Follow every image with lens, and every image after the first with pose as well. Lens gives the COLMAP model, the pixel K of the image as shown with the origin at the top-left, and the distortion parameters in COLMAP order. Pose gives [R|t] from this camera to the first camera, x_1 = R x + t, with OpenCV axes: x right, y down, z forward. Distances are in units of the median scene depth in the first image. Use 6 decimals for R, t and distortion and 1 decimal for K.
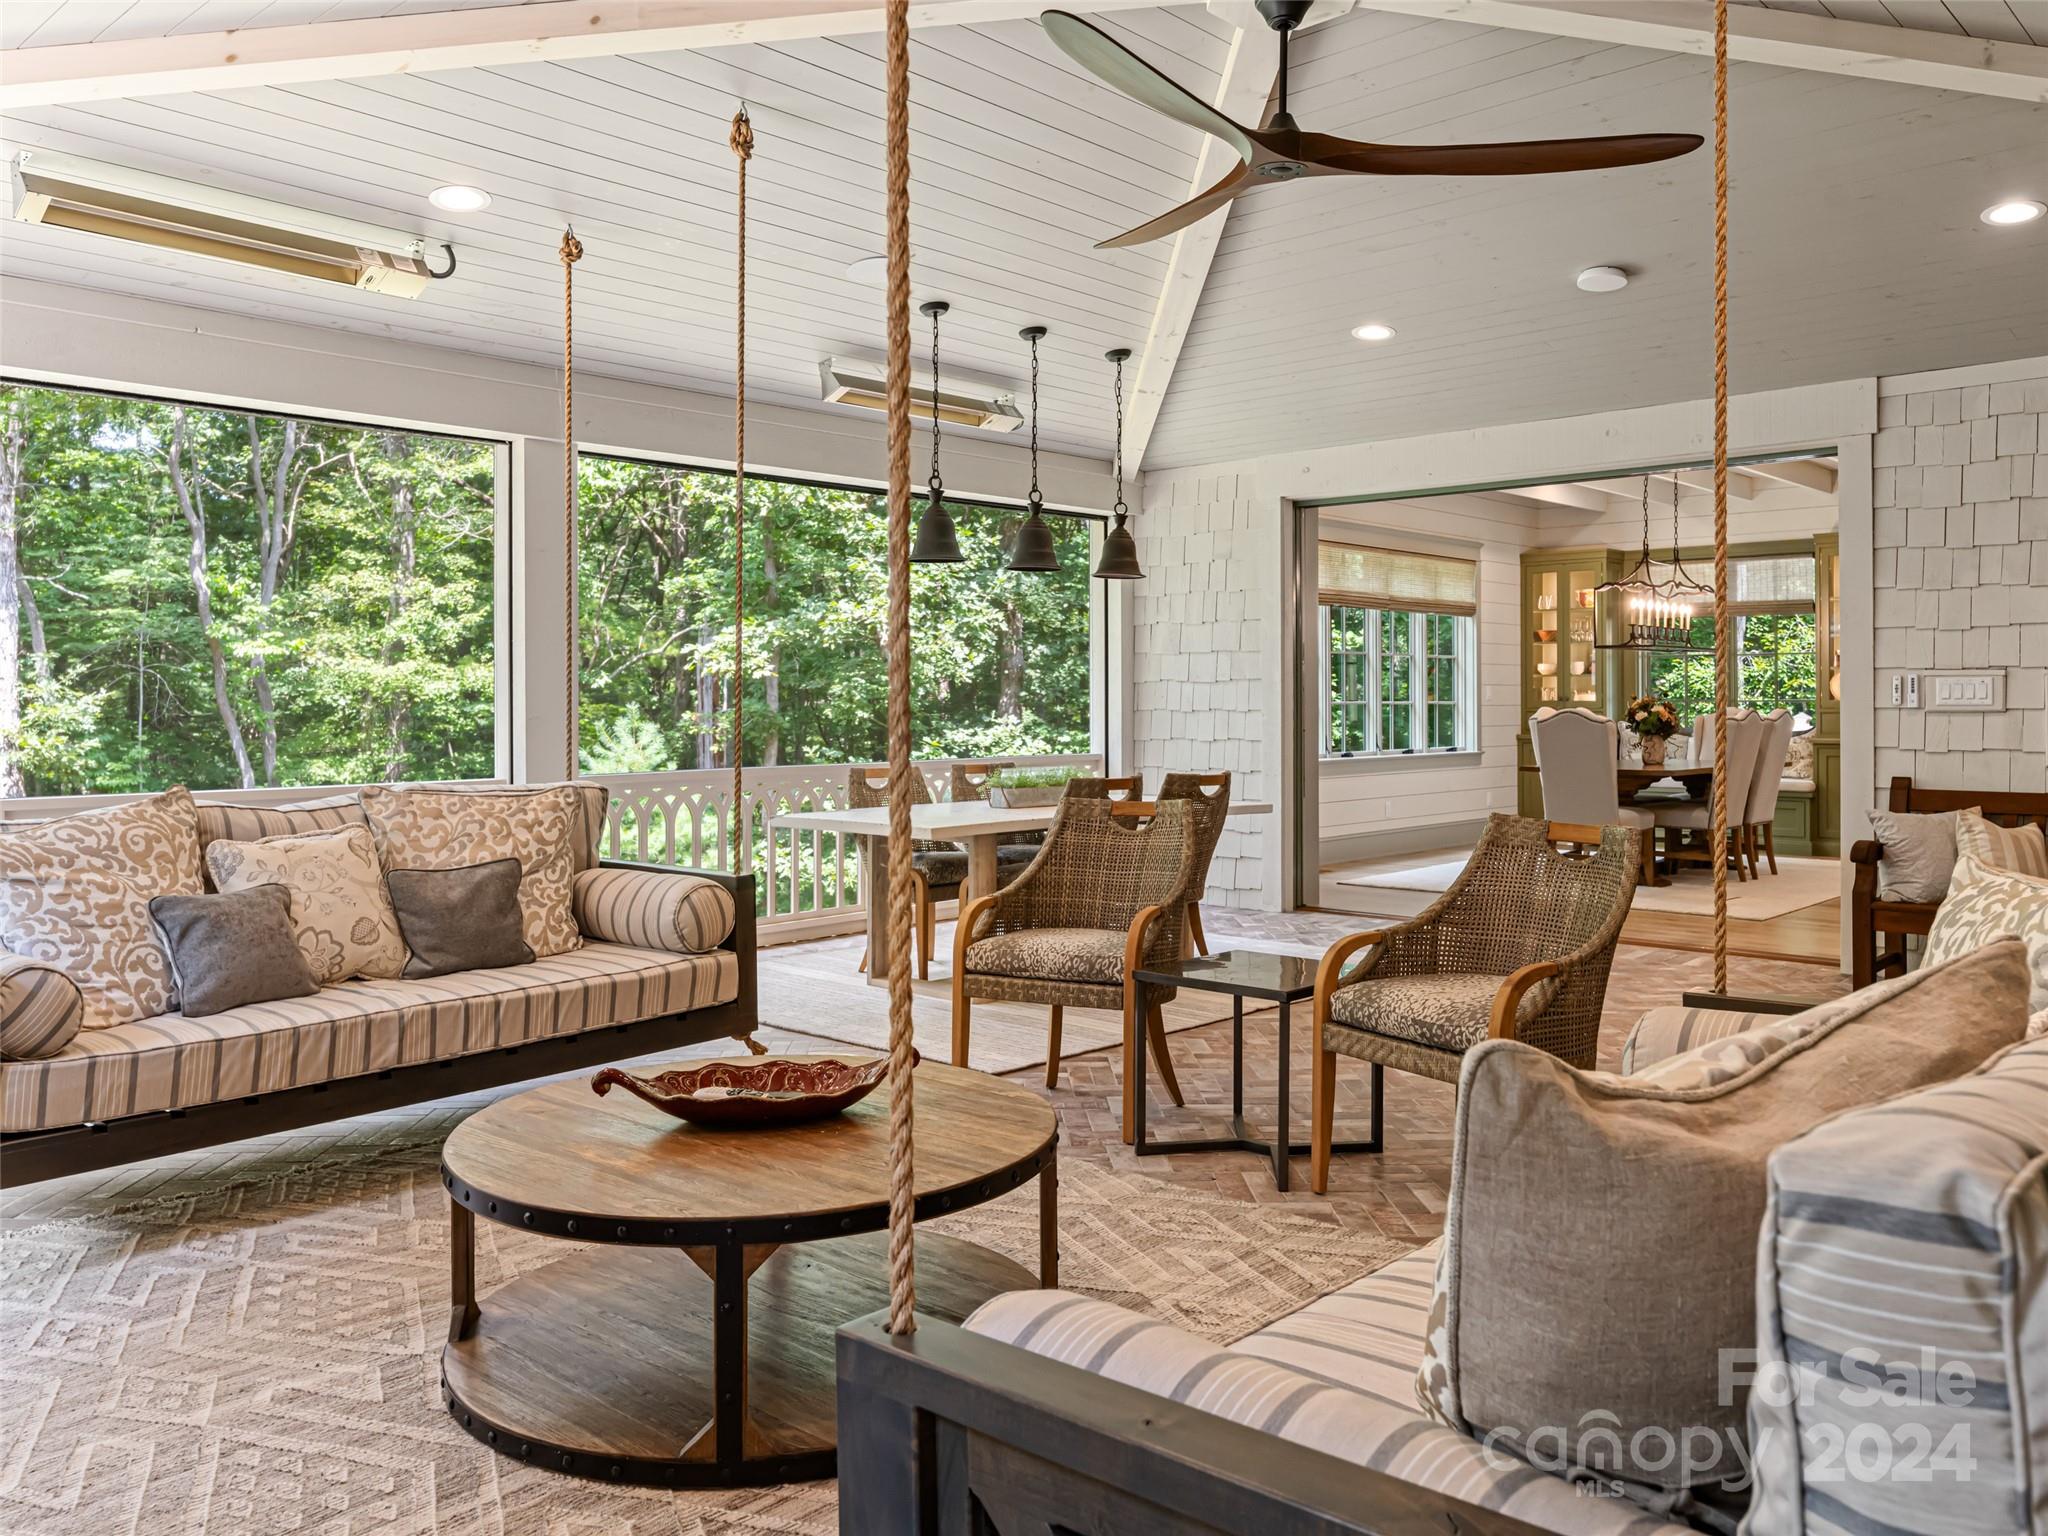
lens RADIAL K [[1578.6, 0, 1011.0], [0, 1578.6, 748.6], [0, 0, 1]] dist [-0.000558, -0.000682]
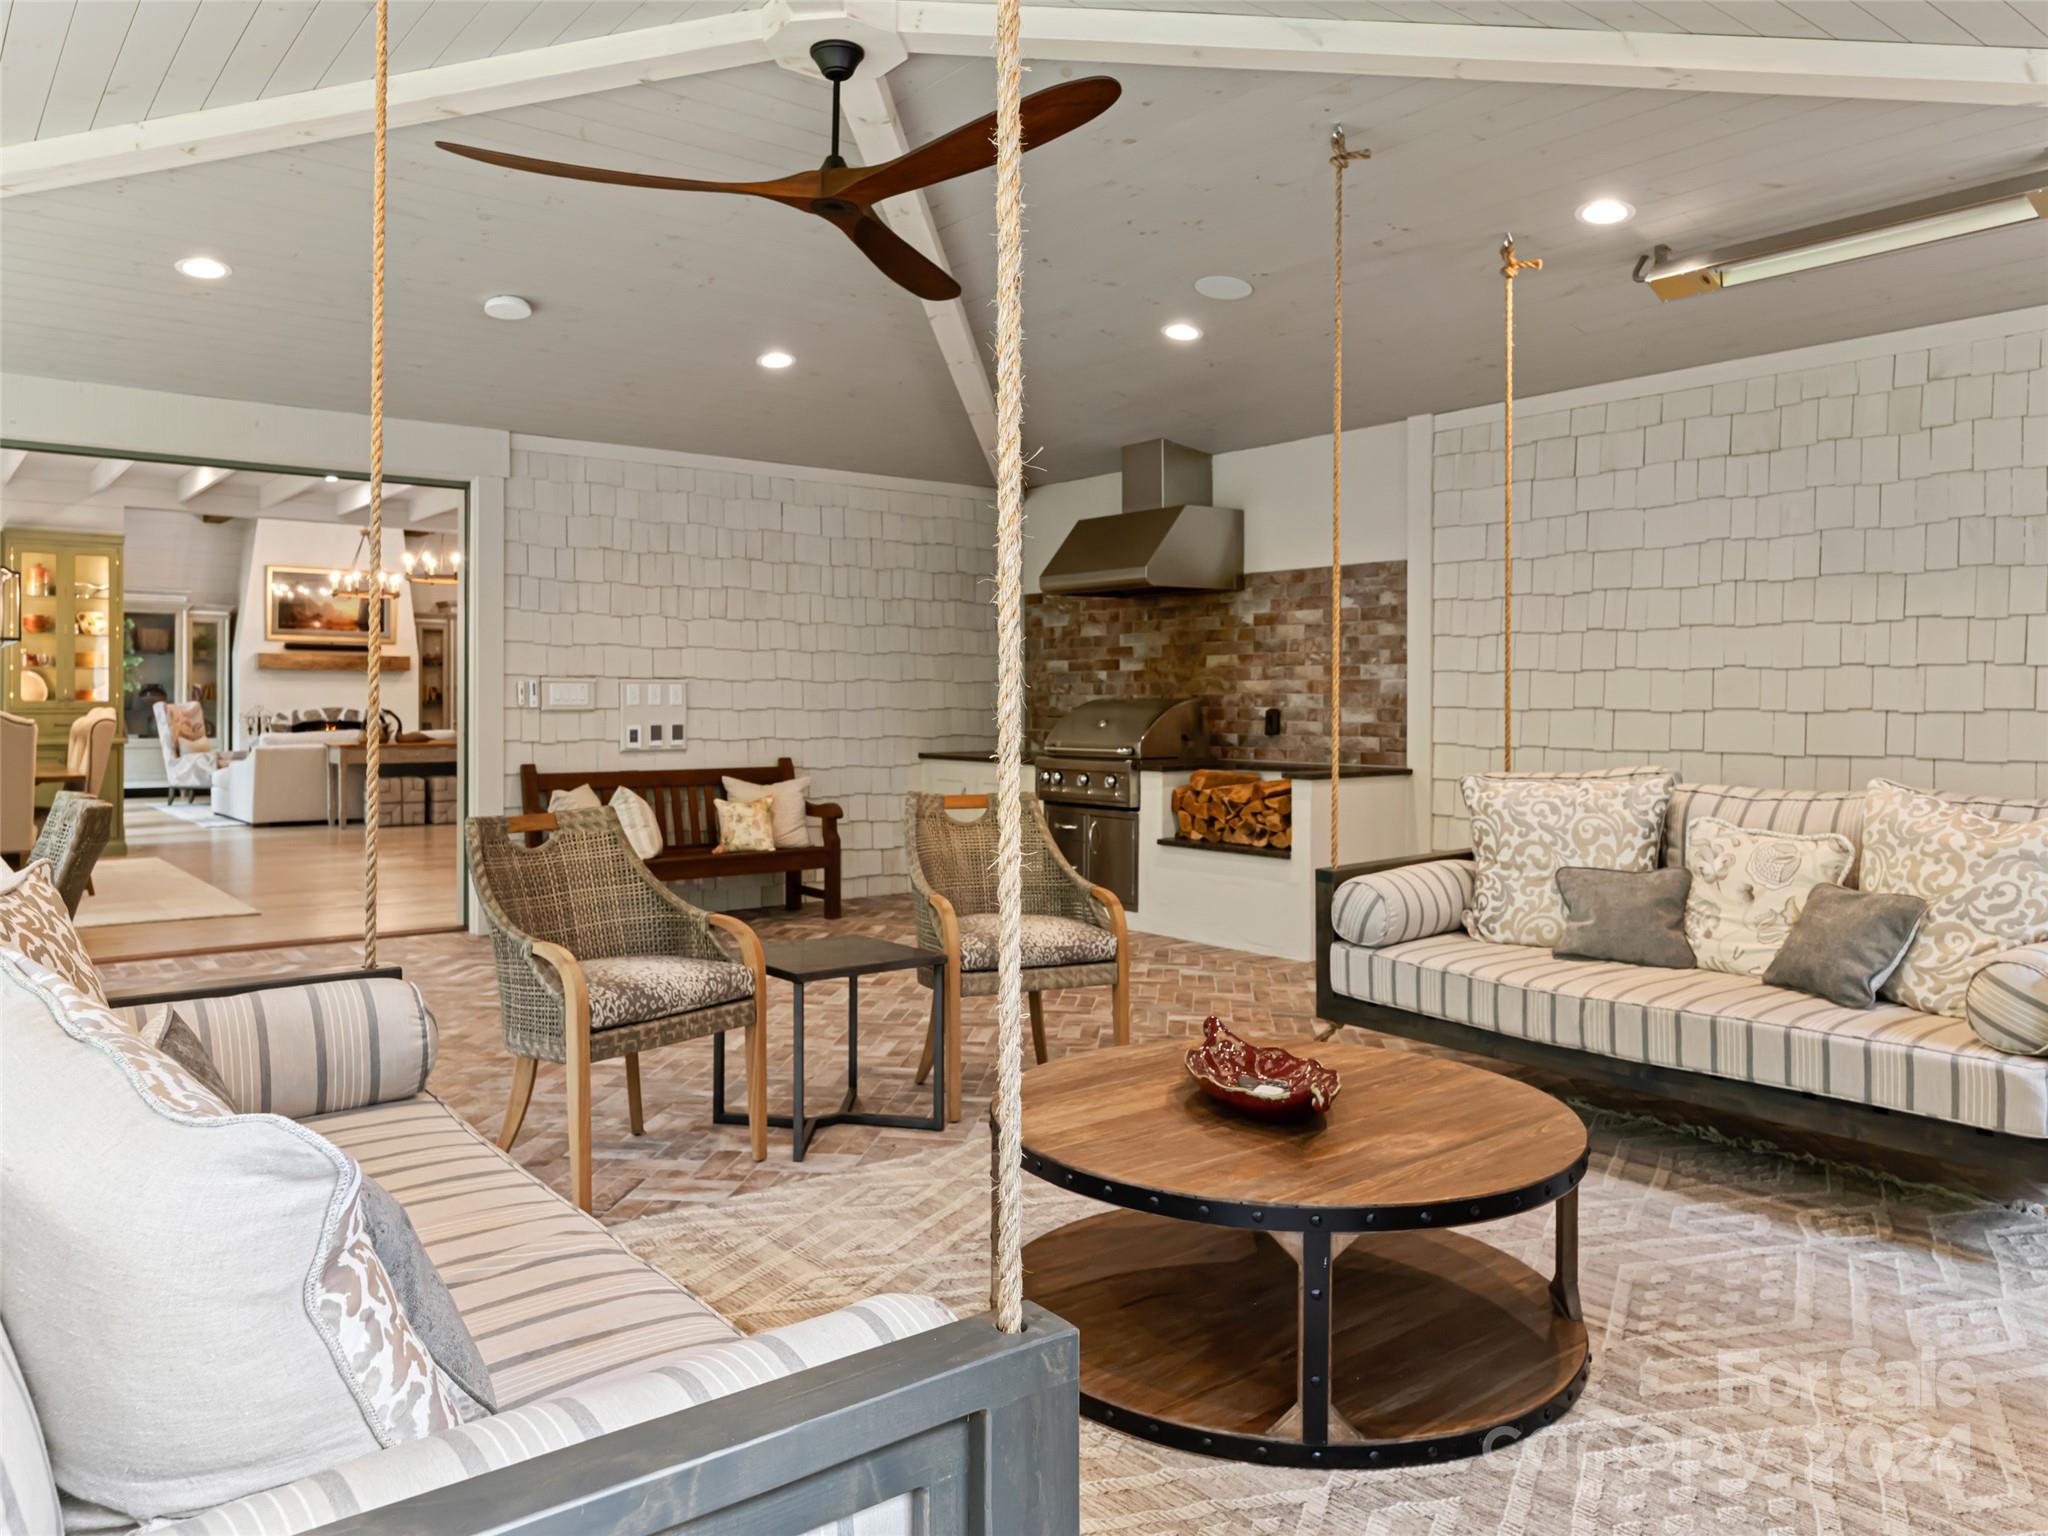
lens RADIAL K [[1473.9, 0, 1028.5], [0, 1473.9, 726.1], [0, 0, 1]] dist [-0.004163, -0.001674]
pose [[0.145317, -0.012089, 0.989311, -0.746478], [0.027153, 0.999597, 0.008227, -0.015287], [-0.989012, 0.025667, 0.145587, 0.671029]]
